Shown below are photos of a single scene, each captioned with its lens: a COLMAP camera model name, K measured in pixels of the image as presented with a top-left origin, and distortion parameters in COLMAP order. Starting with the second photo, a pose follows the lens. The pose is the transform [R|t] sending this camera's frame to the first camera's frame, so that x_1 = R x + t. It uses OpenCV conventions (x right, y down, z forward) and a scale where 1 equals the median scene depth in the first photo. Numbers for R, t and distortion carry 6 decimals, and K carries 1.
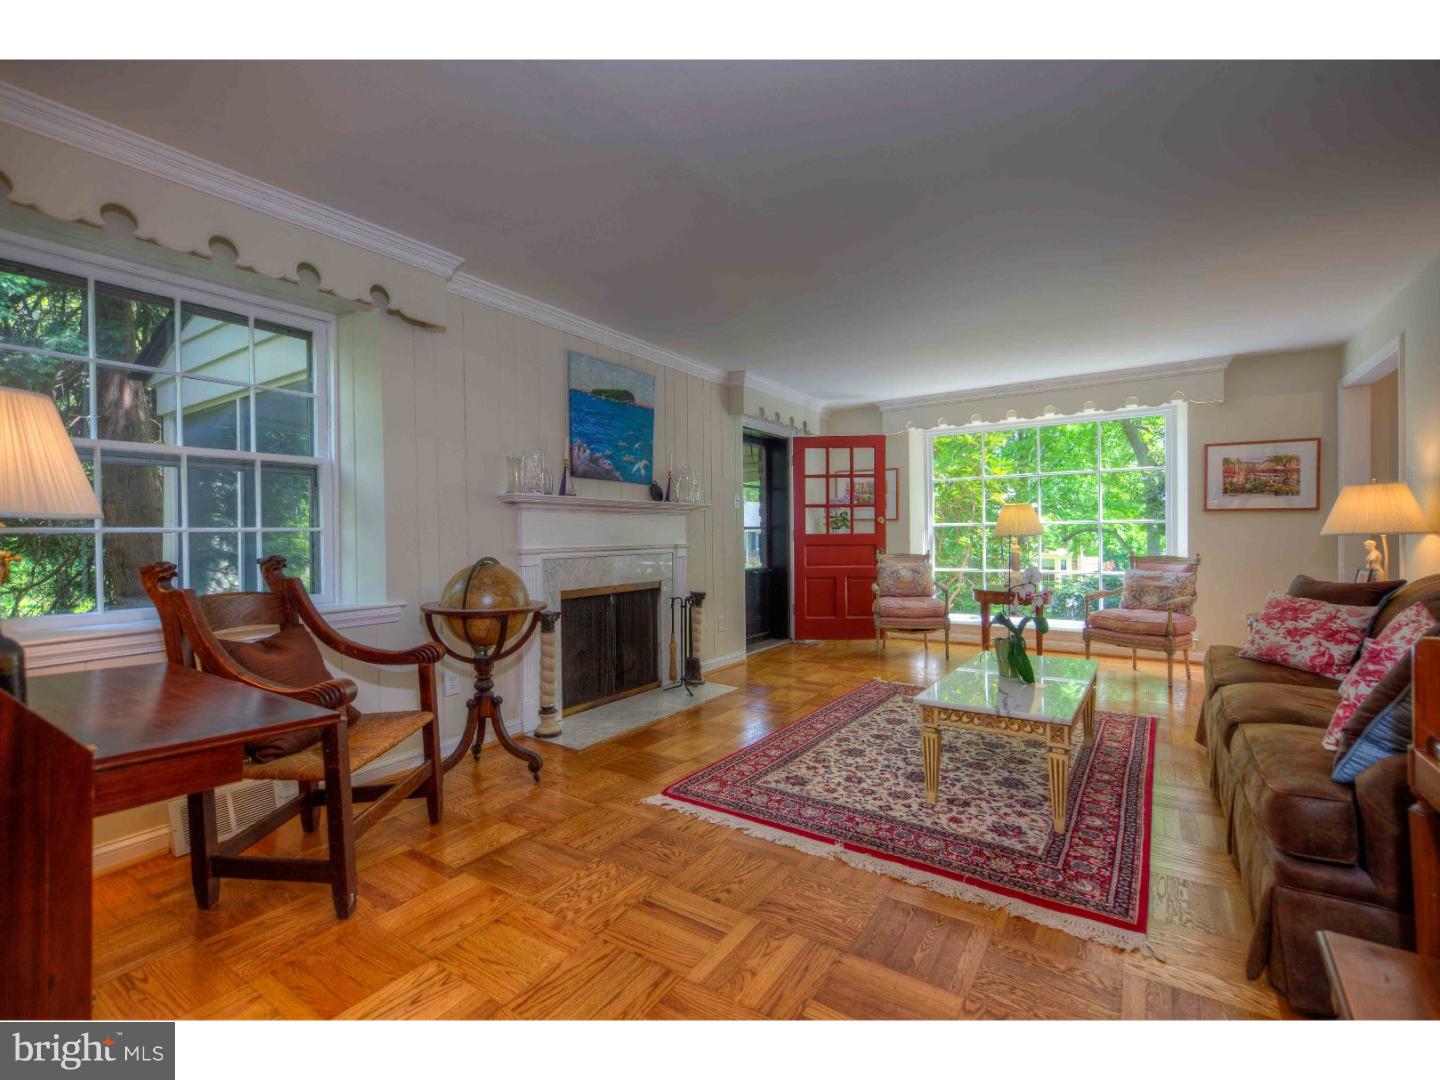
lens RADIAL K [[656.2, 0, 721.1], [0, 656.2, 540.4], [0, 0, 1]] dist [0.001962, 0.000318]
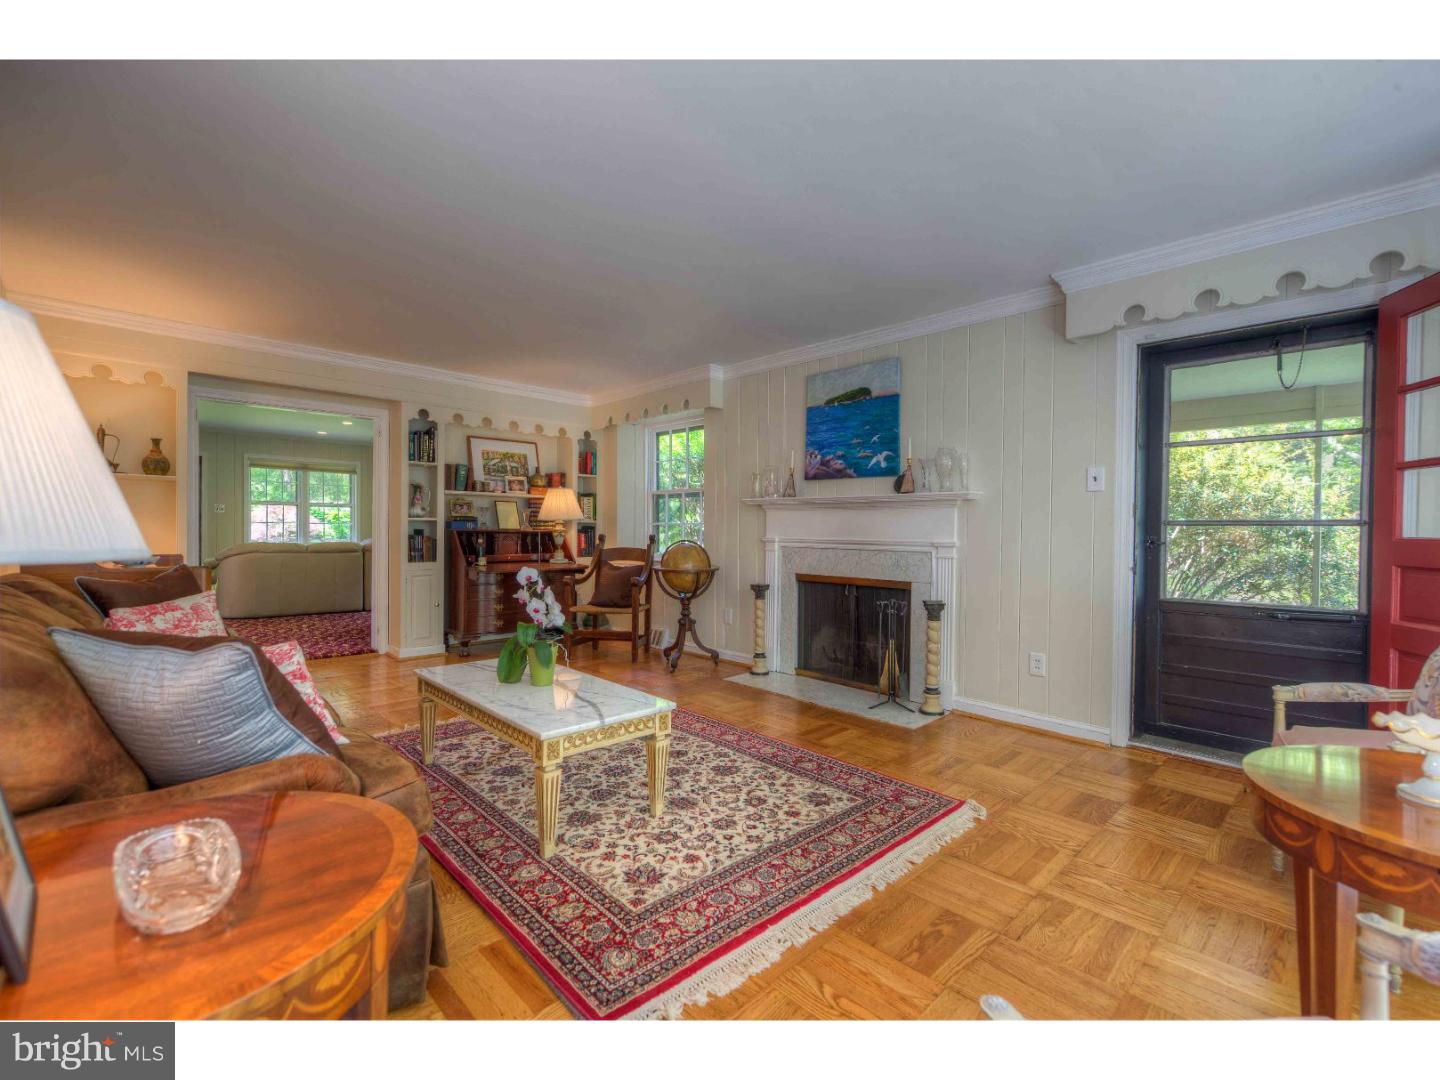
lens RADIAL K [[656.2, 0, 714.8], [0, 656.2, 533.5], [0, 0, 1]] dist [0.001962, 0.000318]
pose [[-0.239192, 0.014542, -0.970863, 0.962723], [-0.018239, 0.999644, 0.019467, -0.019236], [0.970801, 0.022364, -0.238842, 1.098532]]
